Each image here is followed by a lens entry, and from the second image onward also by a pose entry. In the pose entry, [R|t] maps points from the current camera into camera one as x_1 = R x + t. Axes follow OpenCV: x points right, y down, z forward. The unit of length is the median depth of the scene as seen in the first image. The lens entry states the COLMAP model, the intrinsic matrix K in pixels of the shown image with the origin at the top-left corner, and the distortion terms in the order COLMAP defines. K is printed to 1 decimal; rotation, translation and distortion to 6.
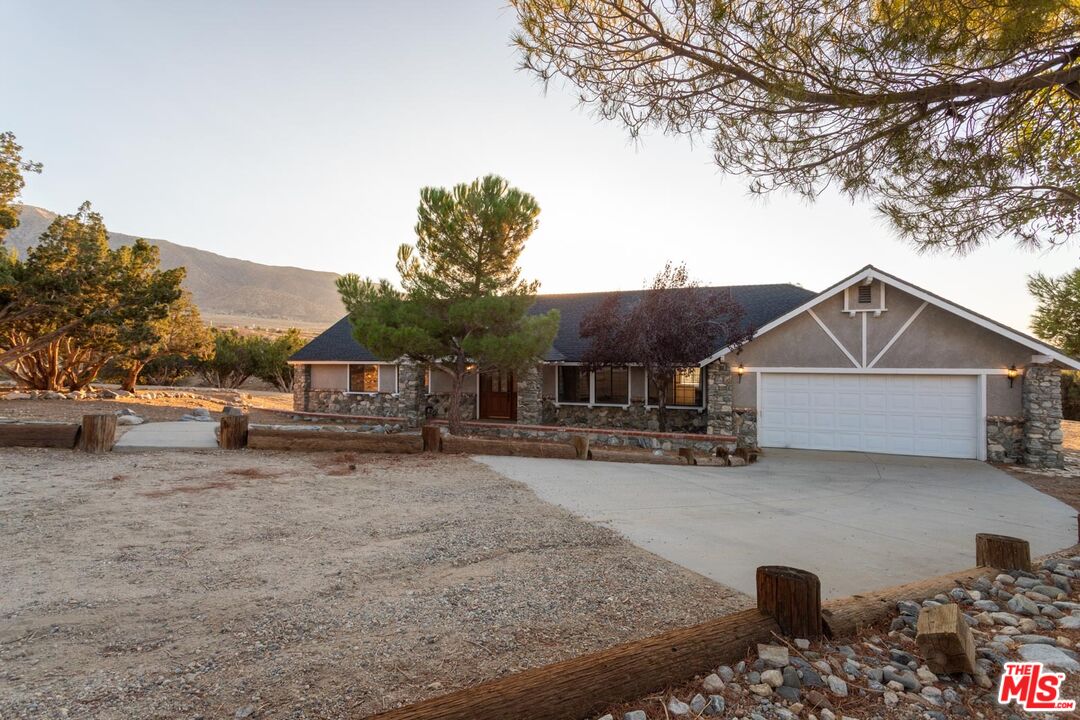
lens RADIAL K [[509.7, 0, 538.0], [0, 509.7, 357.7], [0, 0, 1]] dist [0.001690, 0.000708]
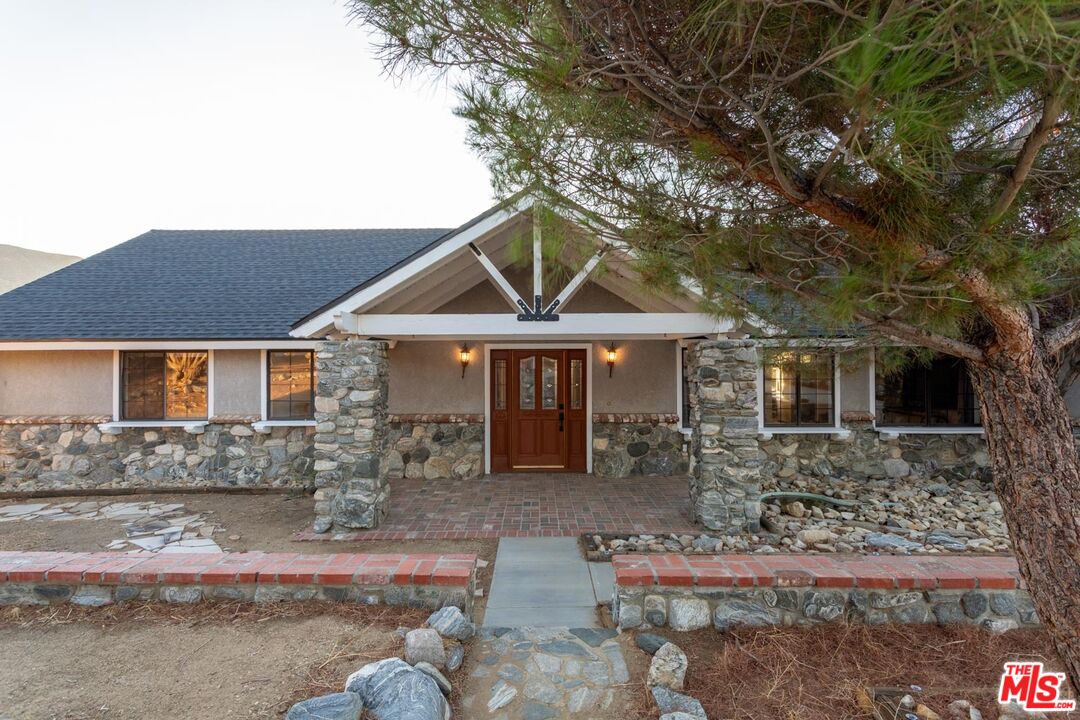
lens RADIAL K [[509.7, 0, 538.0], [0, 509.7, 357.7], [0, 0, 1]] dist [0.001690, 0.000708]
pose [[0.938472, -0.002934, 0.345344, -0.212295], [0.005505, 0.999964, -0.006462, 0.023205], [-0.345312, 0.007966, 0.938454, 0.543223]]
